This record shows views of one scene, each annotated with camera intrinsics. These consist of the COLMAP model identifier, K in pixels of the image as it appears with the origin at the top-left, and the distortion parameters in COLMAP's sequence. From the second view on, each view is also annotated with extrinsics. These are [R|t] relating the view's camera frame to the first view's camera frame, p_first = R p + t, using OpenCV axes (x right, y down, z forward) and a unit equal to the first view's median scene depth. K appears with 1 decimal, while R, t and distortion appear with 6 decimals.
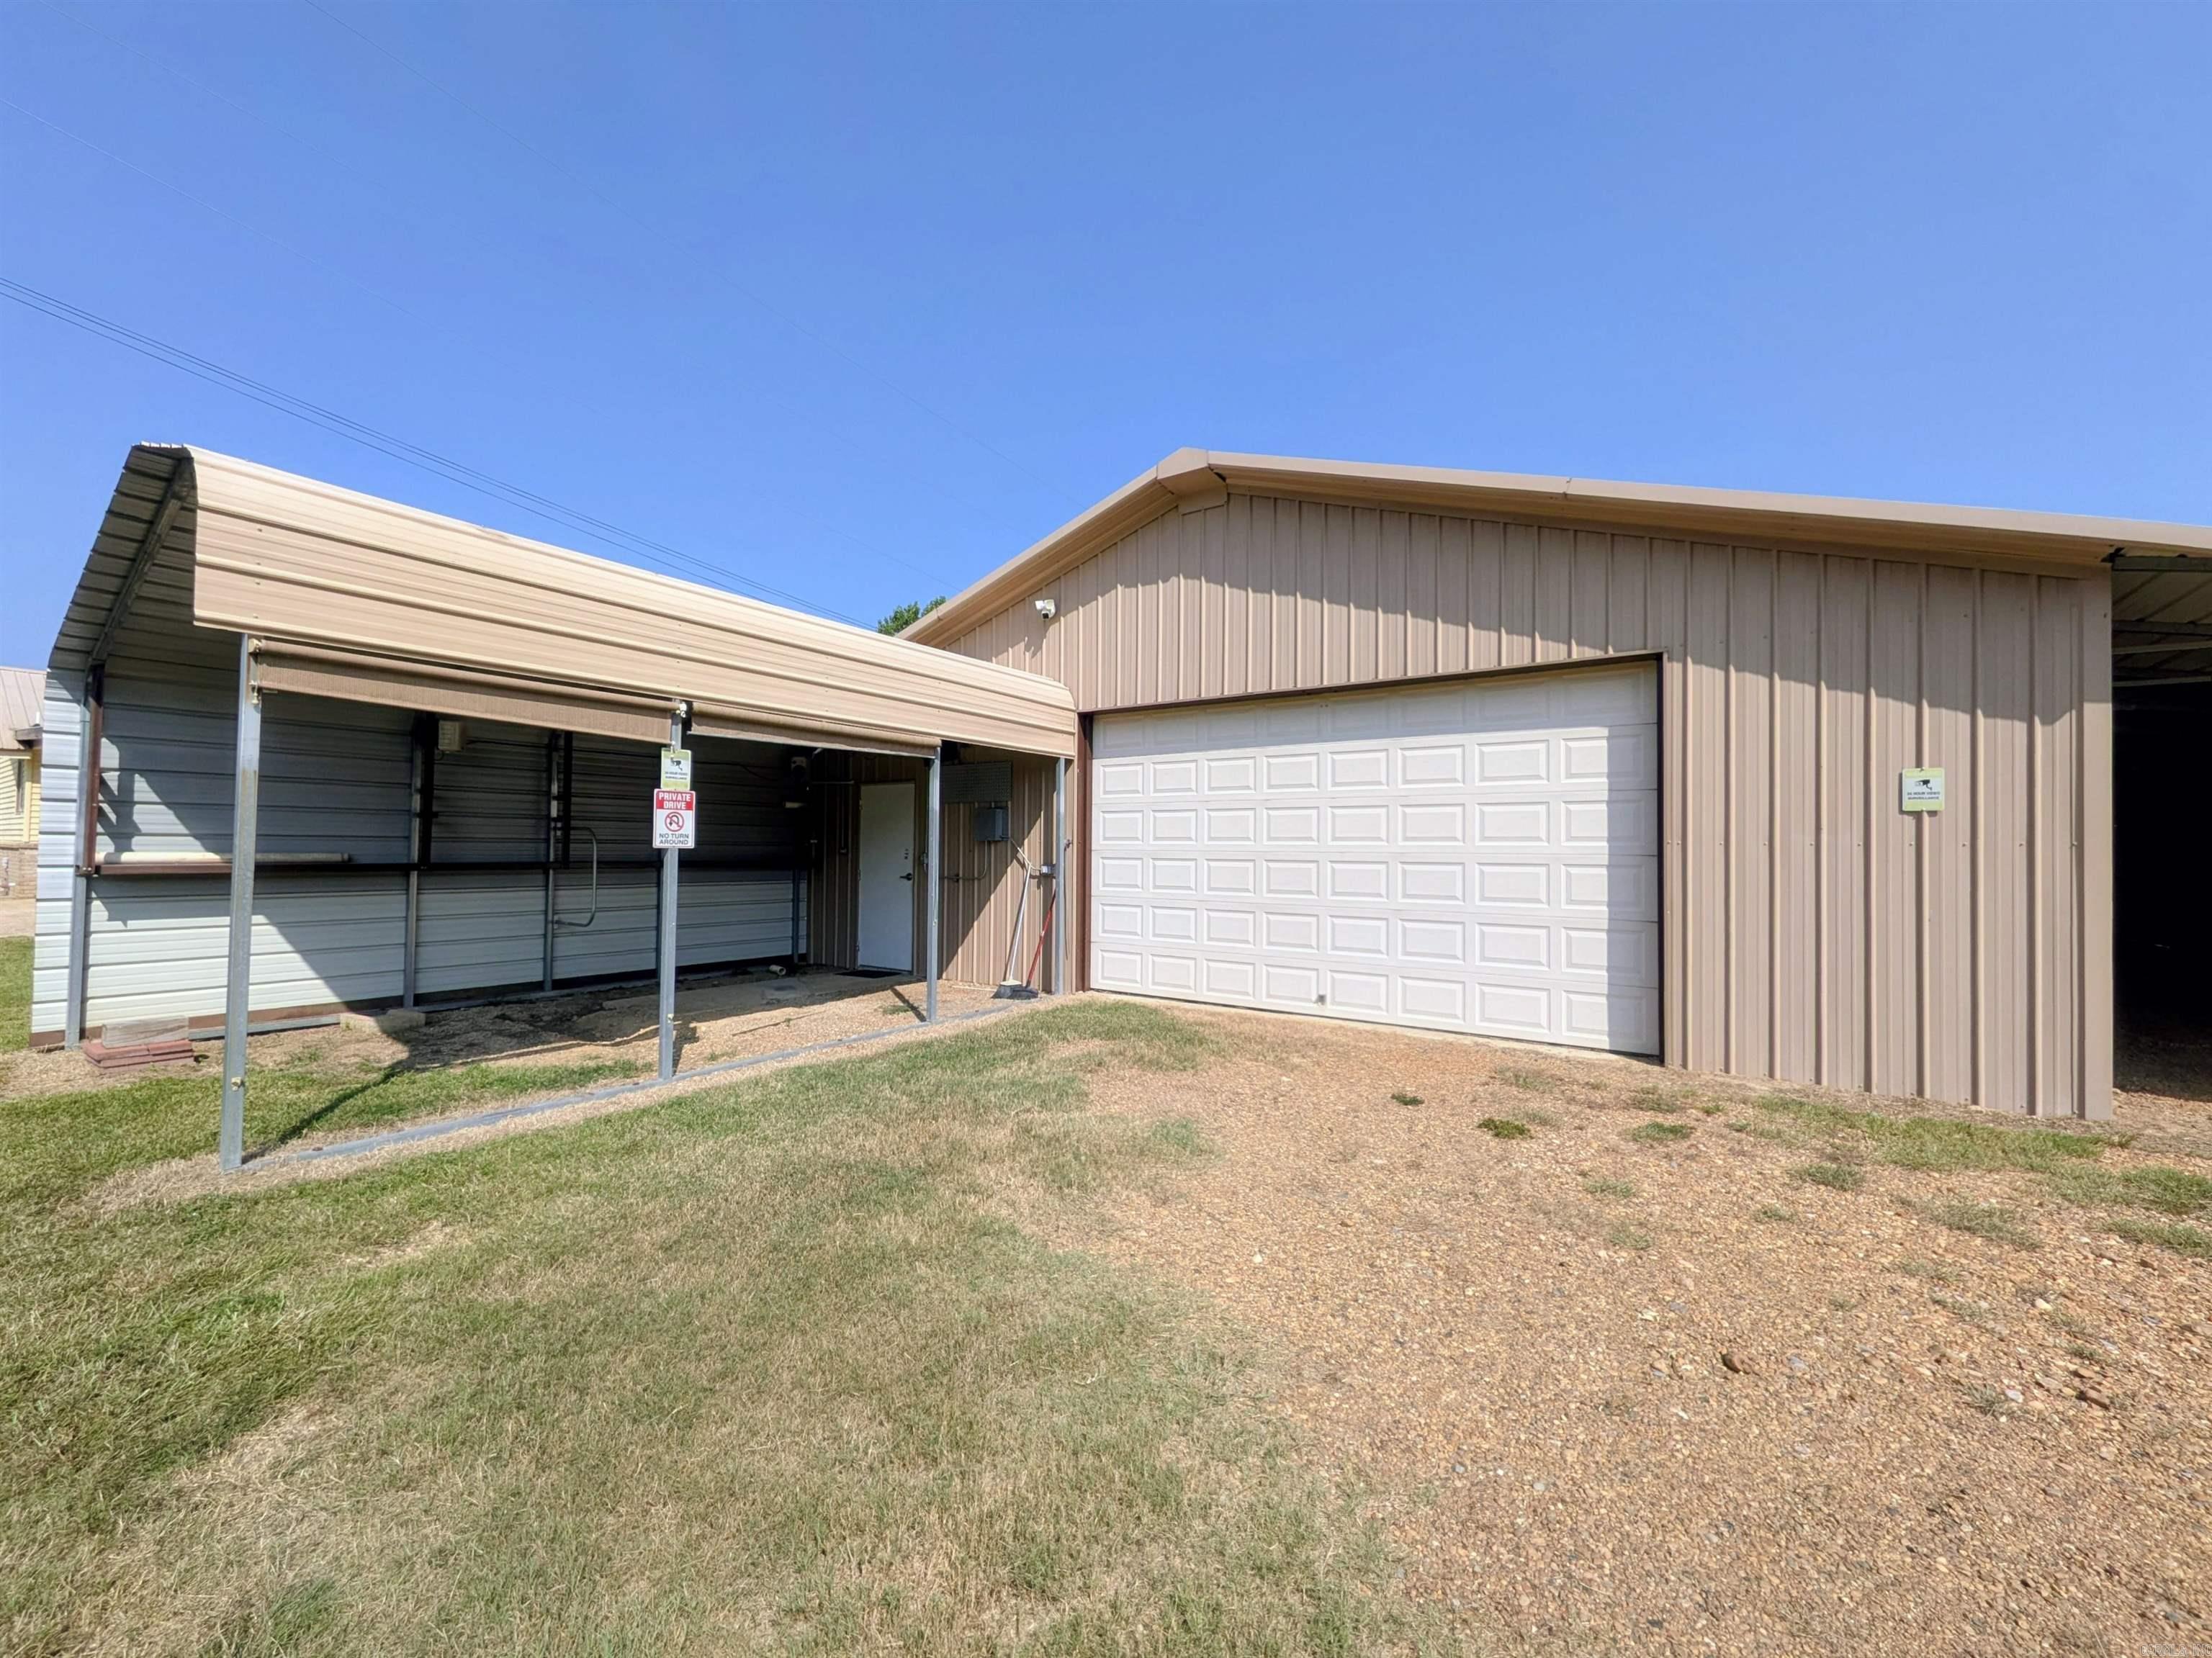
lens RADIAL K [[899.3, 0, 1104.5], [0, 899.3, 829.3], [0, 0, 1]] dist [0.012166, -0.001892]
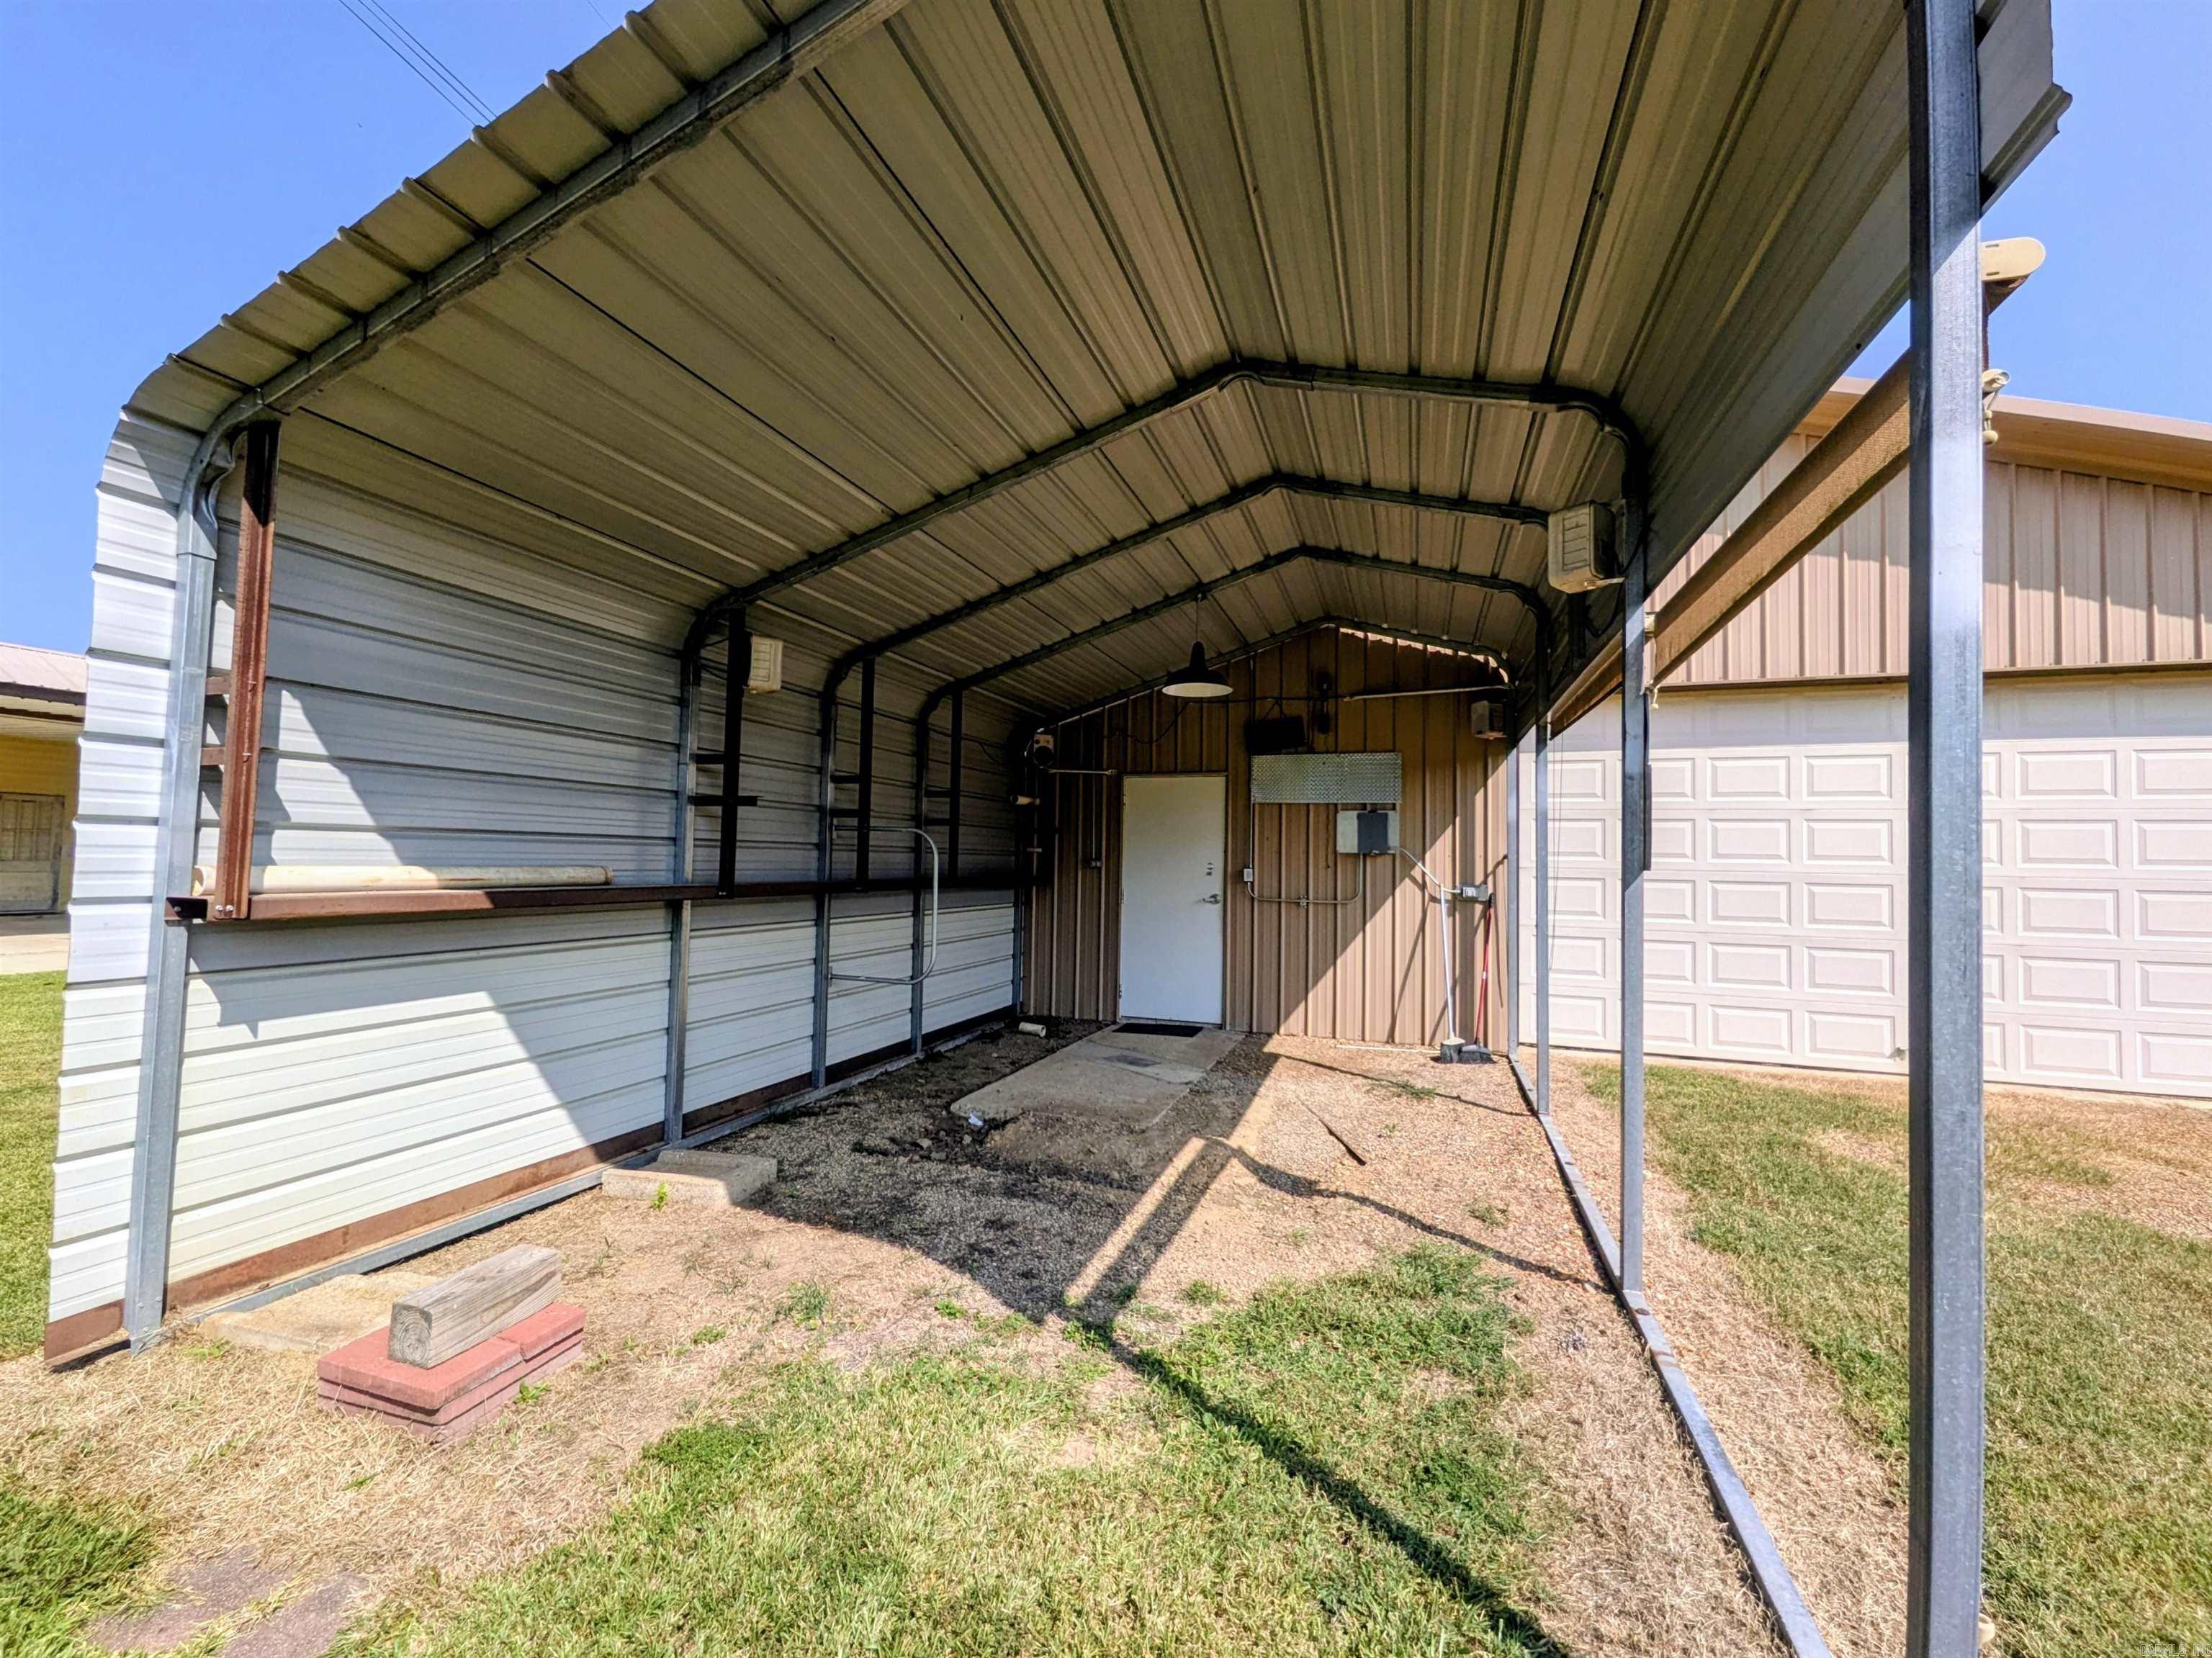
lens RADIAL K [[899.3, 0, 1105.8], [0, 899.3, 832.6], [0, 0, 1]] dist [0.012166, -0.001892]
pose [[0.962159, 0.017969, 0.271896, -0.746569], [-0.016939, 0.999838, -0.006135, 0.004508], [-0.271963, 0.001297, 0.962307, 0.435077]]
